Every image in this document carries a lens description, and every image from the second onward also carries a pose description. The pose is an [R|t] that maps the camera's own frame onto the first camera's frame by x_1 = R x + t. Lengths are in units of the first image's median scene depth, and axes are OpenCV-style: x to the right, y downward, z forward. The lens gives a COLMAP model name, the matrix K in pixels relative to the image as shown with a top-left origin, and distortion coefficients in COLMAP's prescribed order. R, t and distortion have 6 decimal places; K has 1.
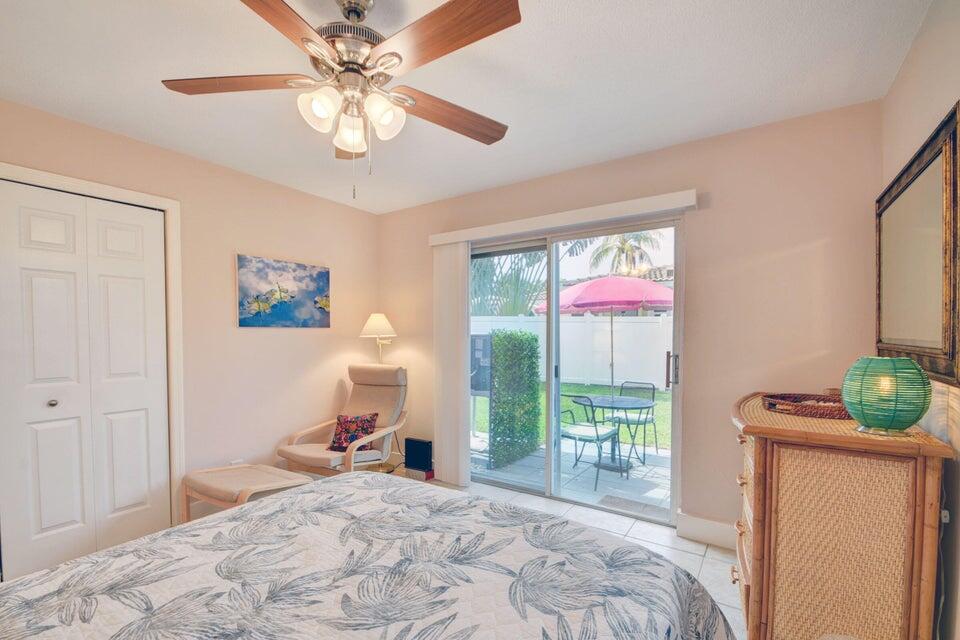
lens RADIAL K [[425.7, 0, 473.8], [0, 425.7, 346.3], [0, 0, 1]] dist [-0.004477, -0.000811]
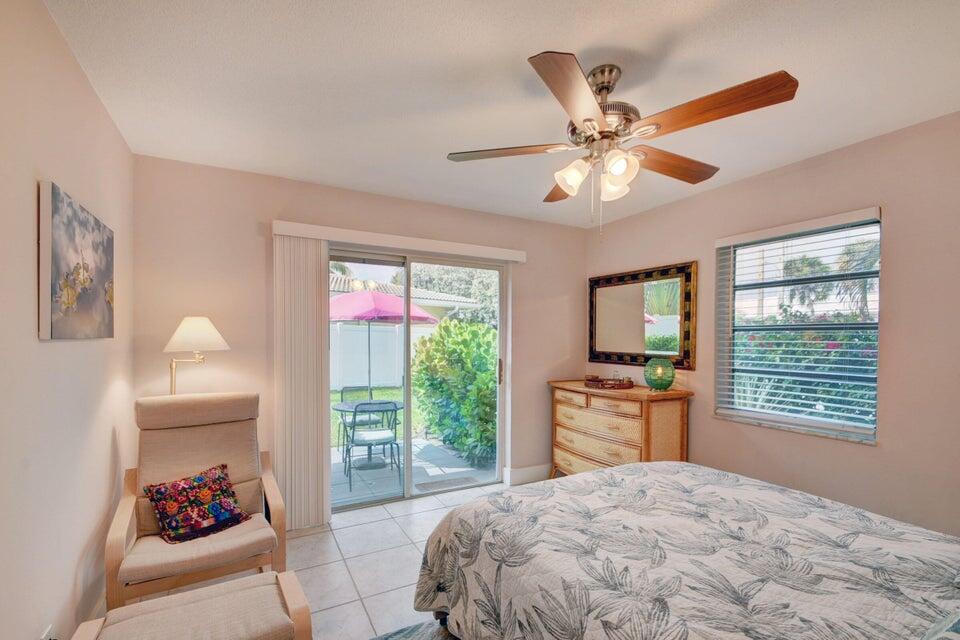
lens RADIAL K [[425.7, 0, 473.8], [0, 425.7, 346.3], [0, 0, 1]] dist [-0.004477, -0.000811]
pose [[0.463984, -0.010576, 0.885780, -0.846599], [0.014126, 0.999890, 0.004539, -0.038059], [-0.885731, 0.010406, 0.464083, 0.430063]]
